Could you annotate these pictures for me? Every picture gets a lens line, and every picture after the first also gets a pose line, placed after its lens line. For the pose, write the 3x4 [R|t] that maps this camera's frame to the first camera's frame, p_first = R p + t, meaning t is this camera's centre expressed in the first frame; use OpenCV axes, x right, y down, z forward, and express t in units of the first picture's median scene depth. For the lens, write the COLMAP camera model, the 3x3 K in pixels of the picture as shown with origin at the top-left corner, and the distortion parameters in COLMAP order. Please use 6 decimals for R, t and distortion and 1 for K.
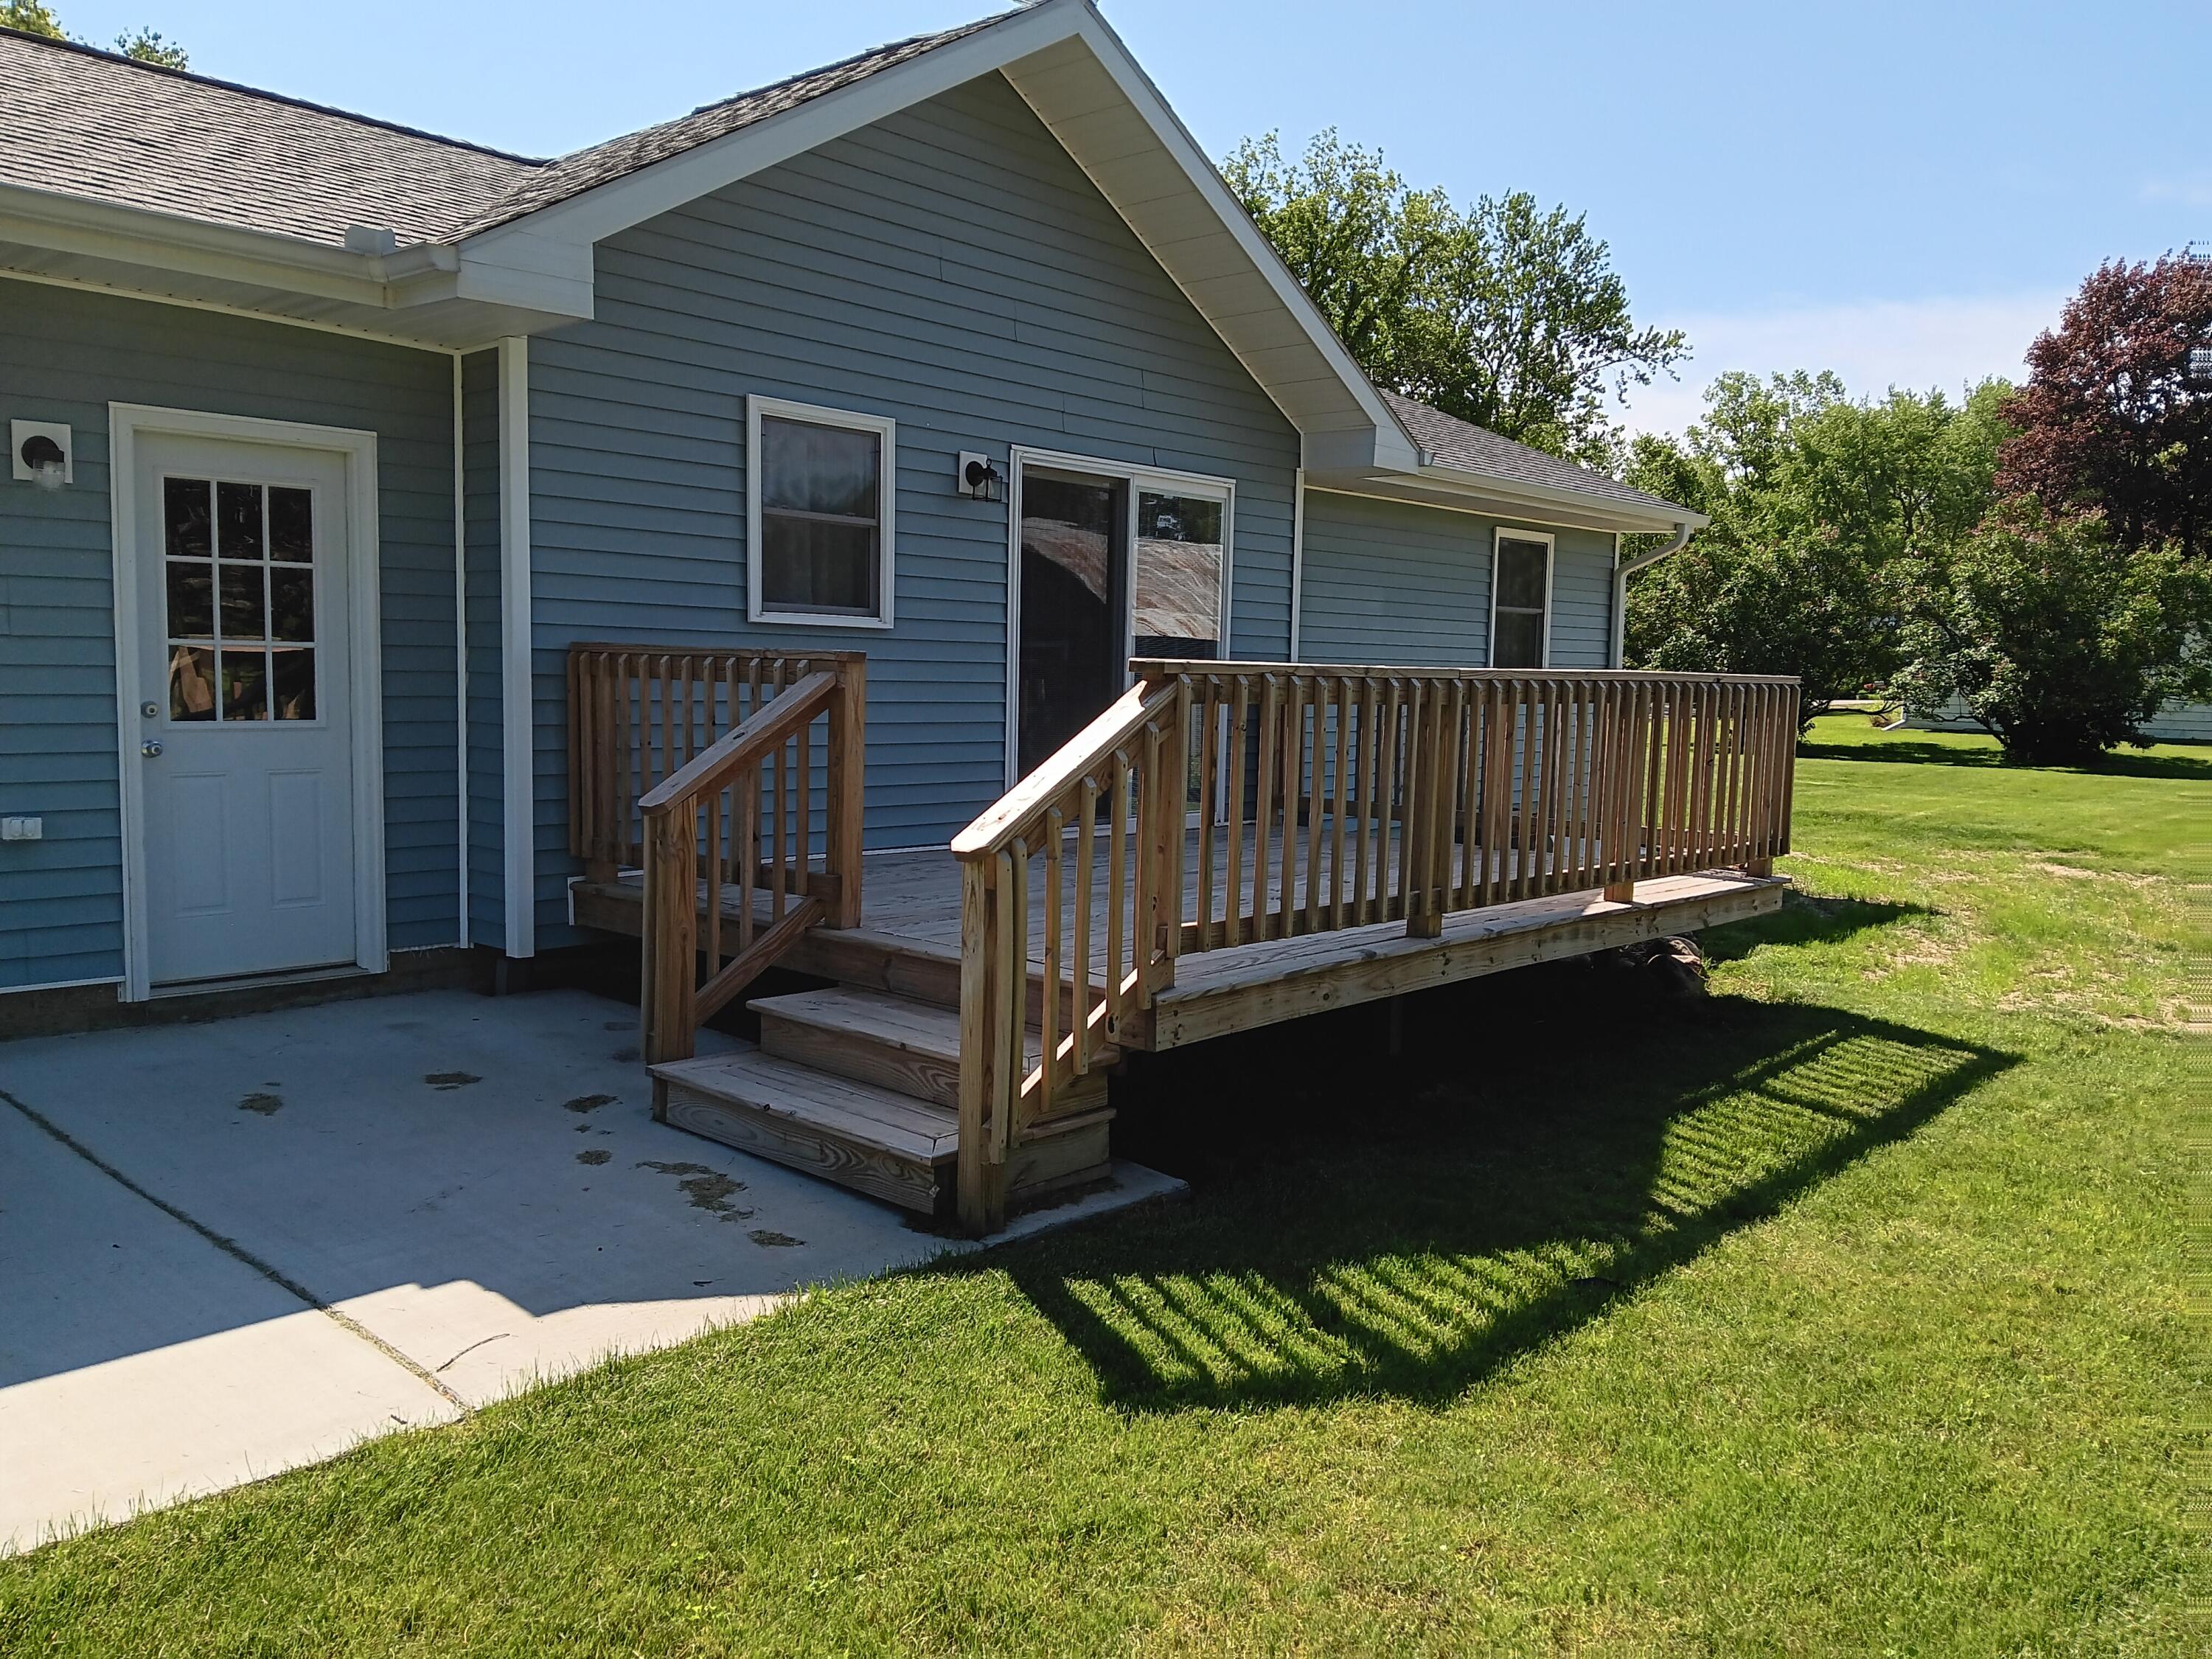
lens RADIAL K [[1709.2, 0, 1106.0], [0, 1709.2, 829.5], [0, 0, 1]] dist [0.078273, -0.109050]
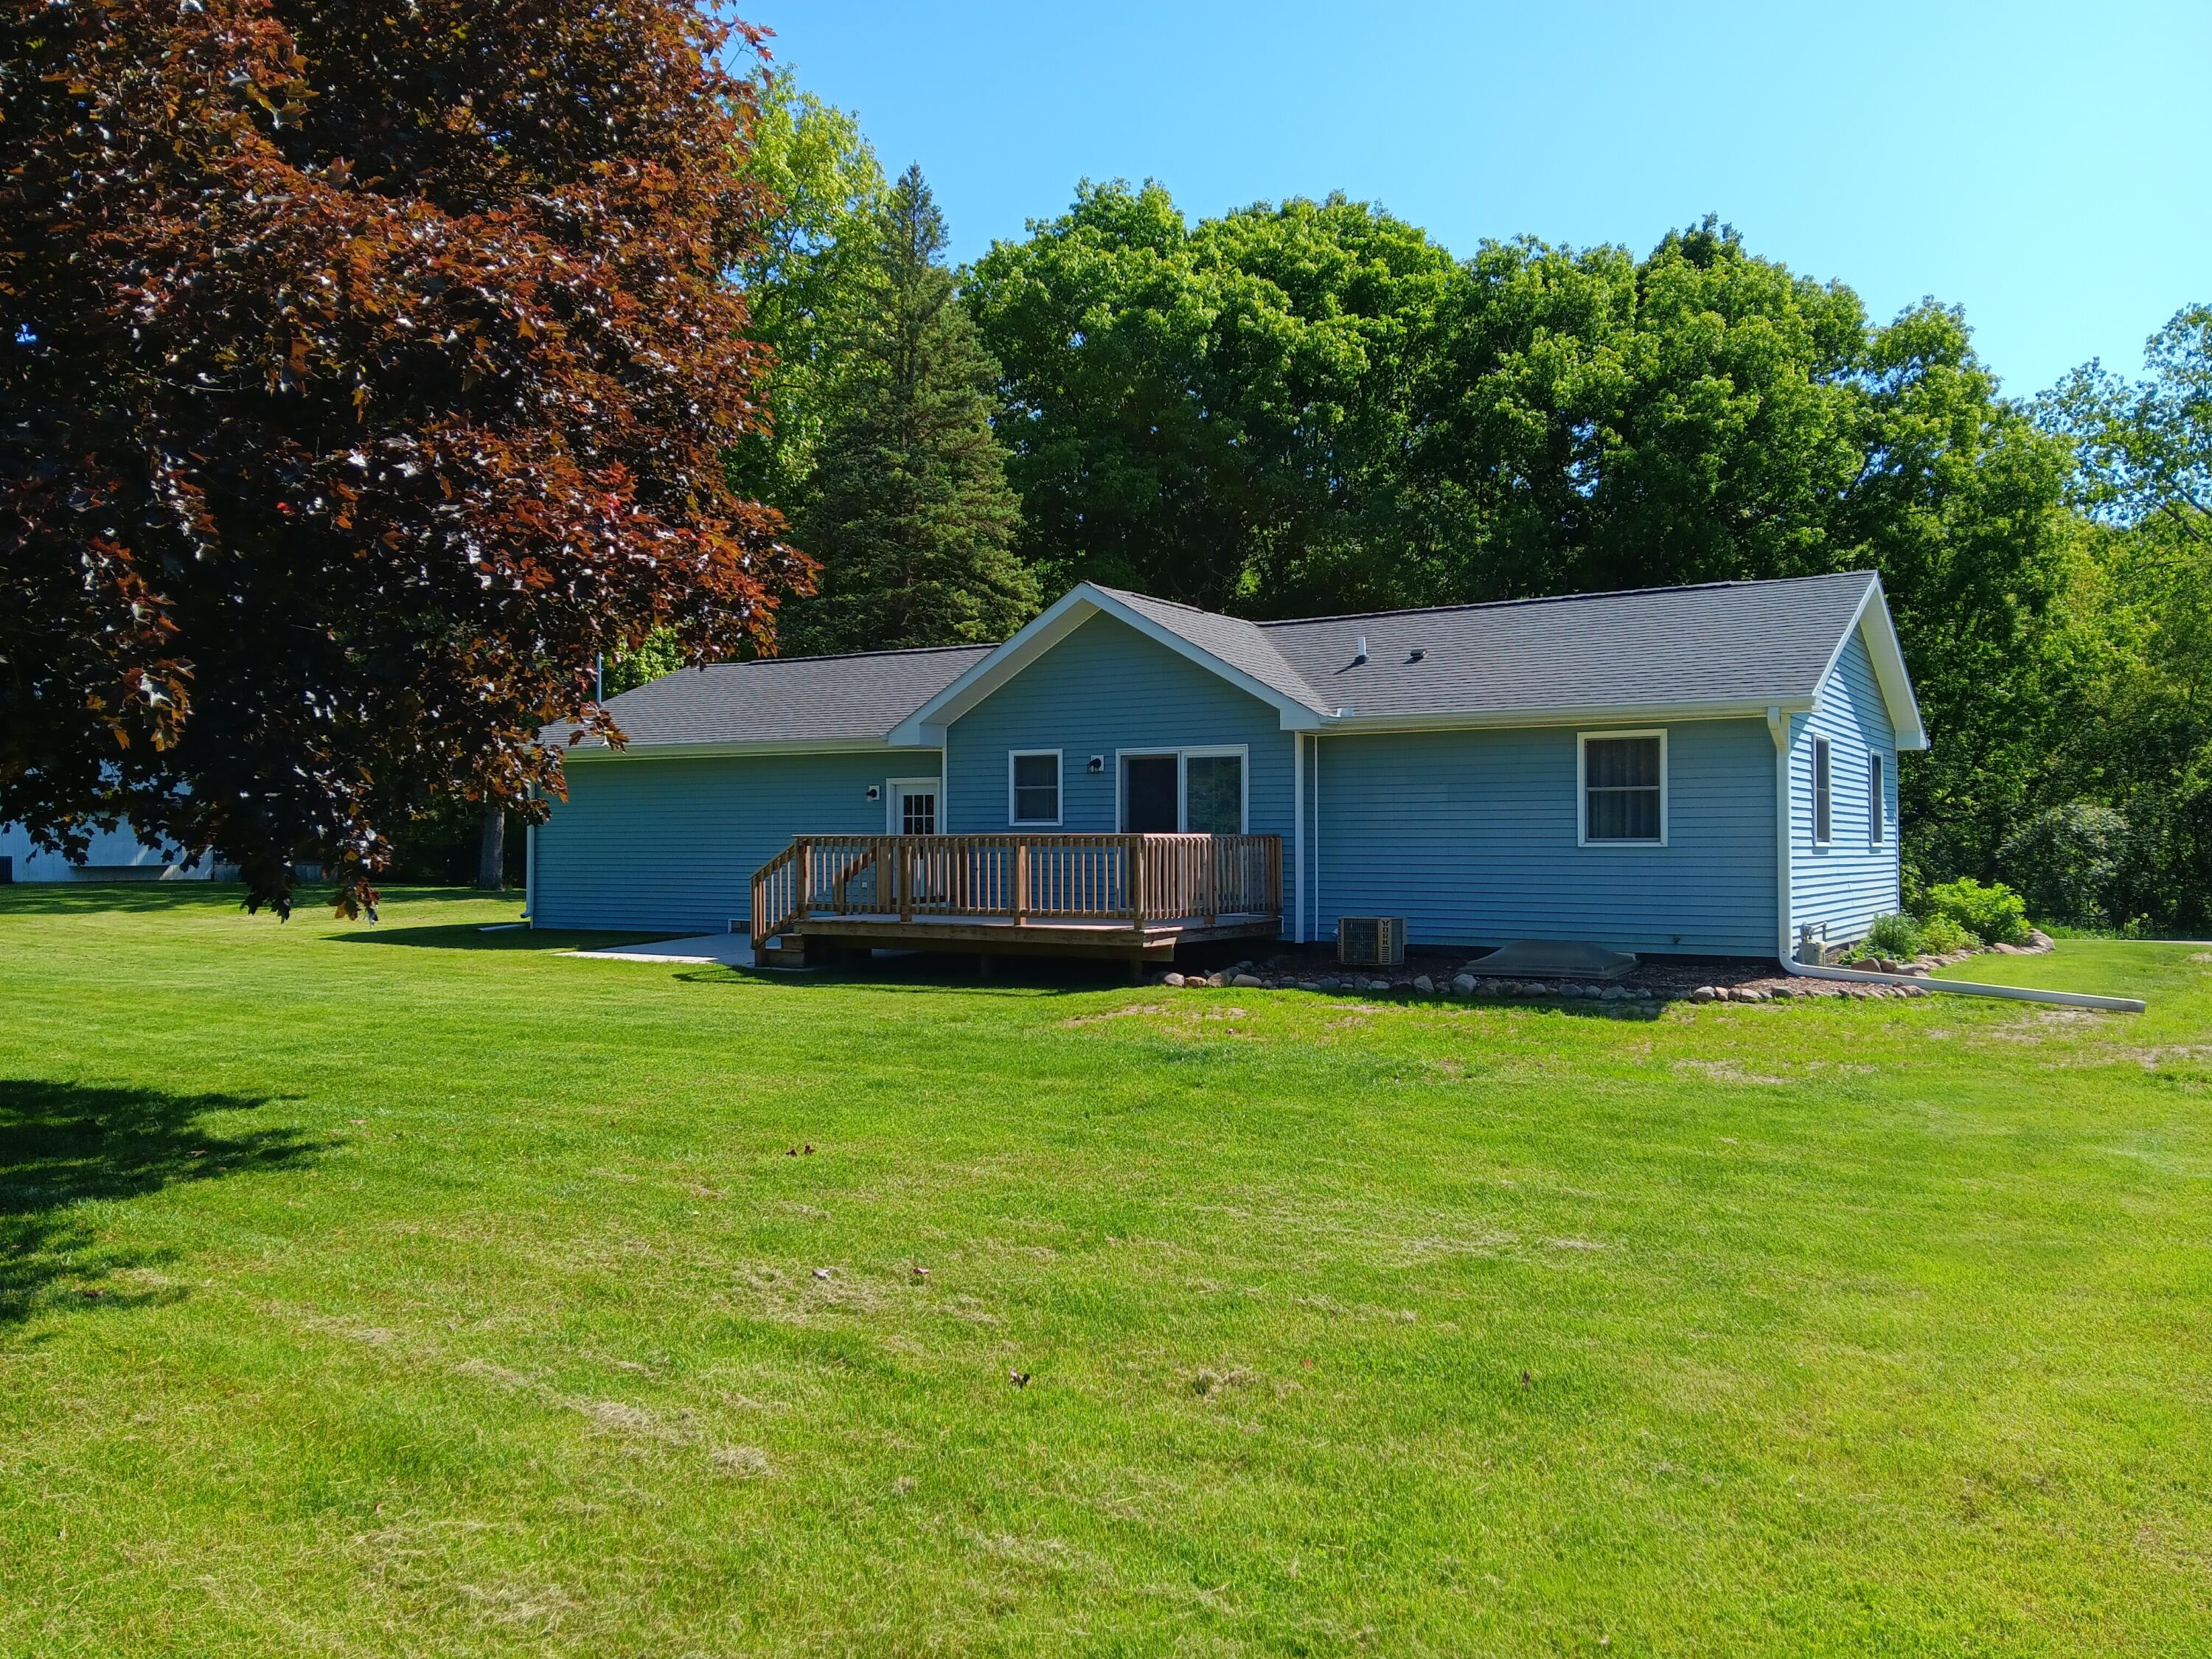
lens RADIAL K [[1709.2, 0, 1106.0], [0, 1709.2, 829.5], [0, 0, 1]] dist [0.078273, -0.109050]
pose [[0.187478, -0.032079, -0.981745, 2.610681], [-0.086511, 0.995043, -0.049034, 0.013766], [0.978452, 0.094125, 0.183773, 0.604247]]
